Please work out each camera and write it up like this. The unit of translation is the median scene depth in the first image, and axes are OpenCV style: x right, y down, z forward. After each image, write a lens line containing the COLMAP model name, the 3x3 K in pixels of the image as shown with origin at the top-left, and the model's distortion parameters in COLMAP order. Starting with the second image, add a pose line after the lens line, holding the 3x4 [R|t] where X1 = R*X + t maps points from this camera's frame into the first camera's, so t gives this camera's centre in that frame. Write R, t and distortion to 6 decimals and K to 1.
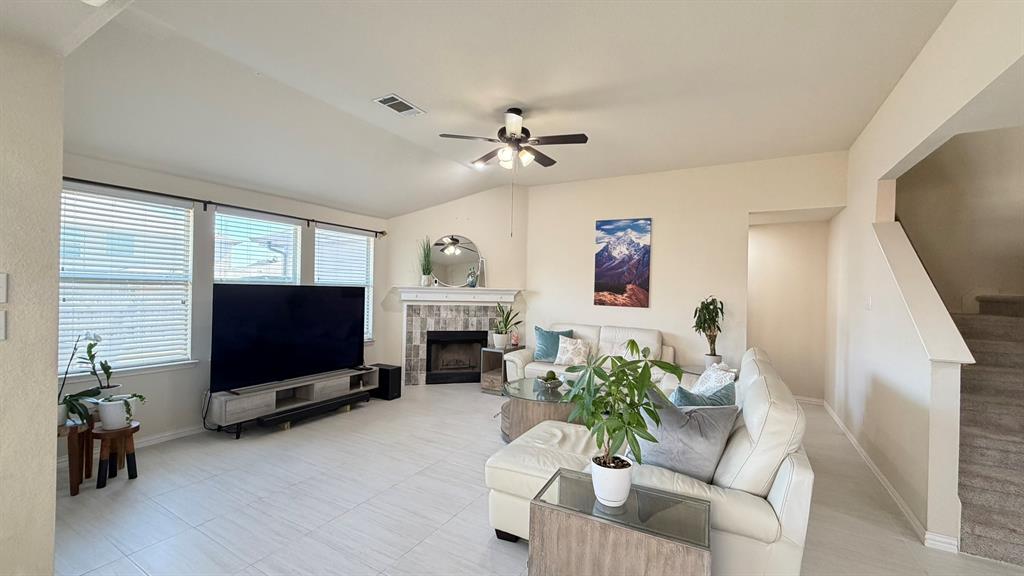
lens RADIAL K [[411.8, 0, 511.1], [0, 411.8, 287.6], [0, 0, 1]] dist [0.000569, 0.000216]
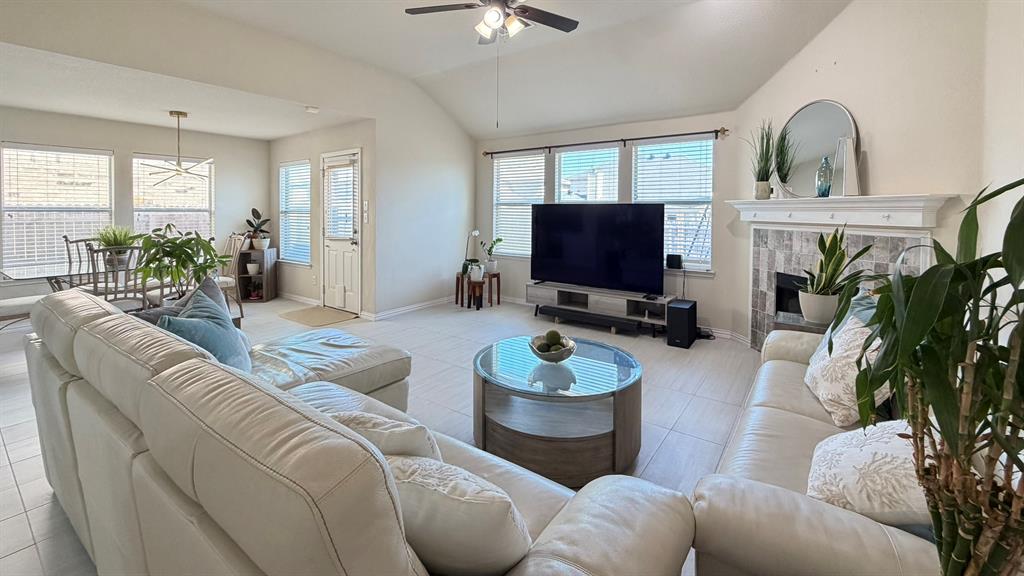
lens RADIAL K [[411.8, 0, 505.7], [0, 411.8, 217.5], [0, 0, 1]] dist [0.000569, 0.000216]
pose [[-0.113608, -0.007951, -0.993494, 0.485237], [-0.003102, 0.999966, -0.007648, 0.032241], [0.993521, 0.002213, -0.113629, 0.715214]]
